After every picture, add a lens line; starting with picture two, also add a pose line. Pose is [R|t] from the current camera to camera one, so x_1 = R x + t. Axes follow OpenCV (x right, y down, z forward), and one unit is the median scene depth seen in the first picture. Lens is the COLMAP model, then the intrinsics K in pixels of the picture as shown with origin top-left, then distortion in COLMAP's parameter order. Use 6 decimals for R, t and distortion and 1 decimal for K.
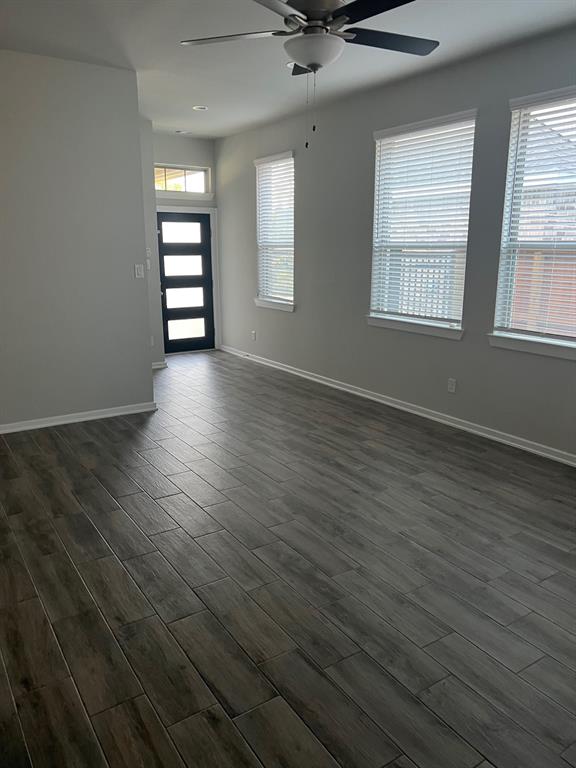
lens RADIAL K [[577.7, 0, 288.0], [0, 577.7, 384.0], [0, 0, 1]] dist [0.074582, -0.100700]
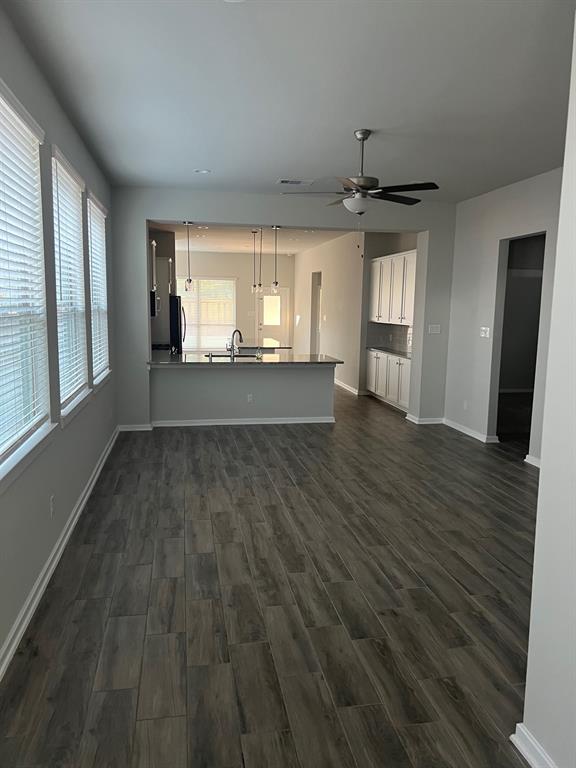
lens RADIAL K [[577.7, 0, 288.0], [0, 577.7, 384.0], [0, 0, 1]] dist [0.074582, -0.100700]
pose [[-0.919673, -0.074264, 0.385598, -0.261675], [0.073252, 0.932273, 0.354261, -0.392521], [-0.385791, 0.354051, -0.851947, 1.544735]]
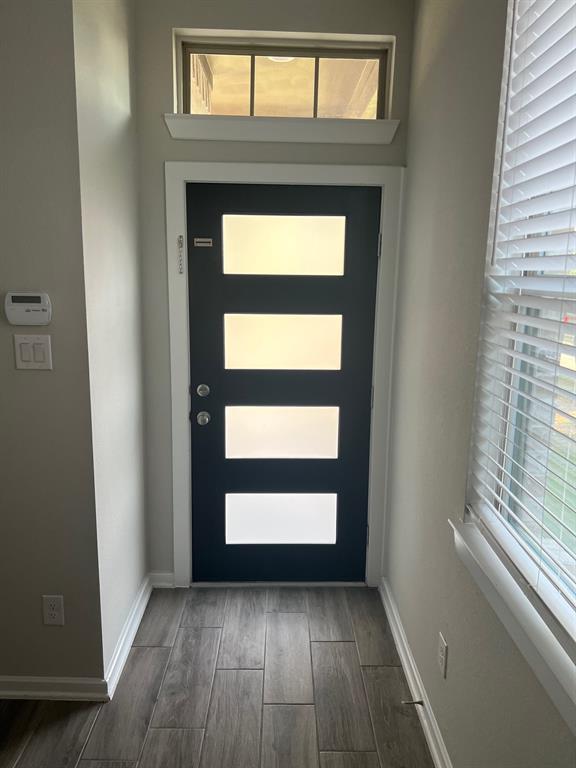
lens RADIAL K [[577.7, 0, 288.0], [0, 577.7, 384.0], [0, 0, 1]] dist [0.074582, -0.100700]
pose [[0.837786, 0.115982, -0.533539, 0.010045], [-0.142473, 0.989762, -0.008560, -0.305807], [0.527083, 0.083186, 0.845732, 1.238989]]
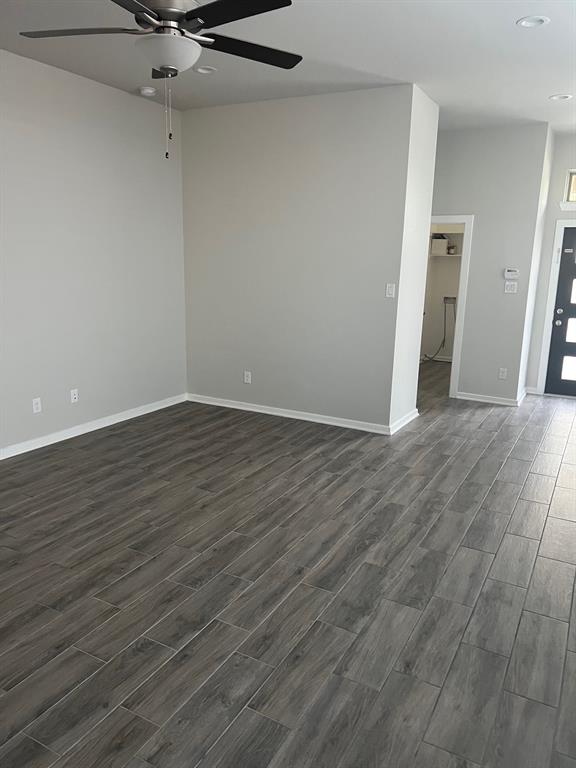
lens RADIAL K [[577.7, 0, 288.0], [0, 577.7, 384.0], [0, 0, 1]] dist [0.074582, -0.100700]
pose [[0.466192, 0.198236, -0.862187, 0.586672], [-0.229539, 0.968300, 0.098520, -0.108395], [0.854387, 0.151977, 0.496917, 0.434806]]
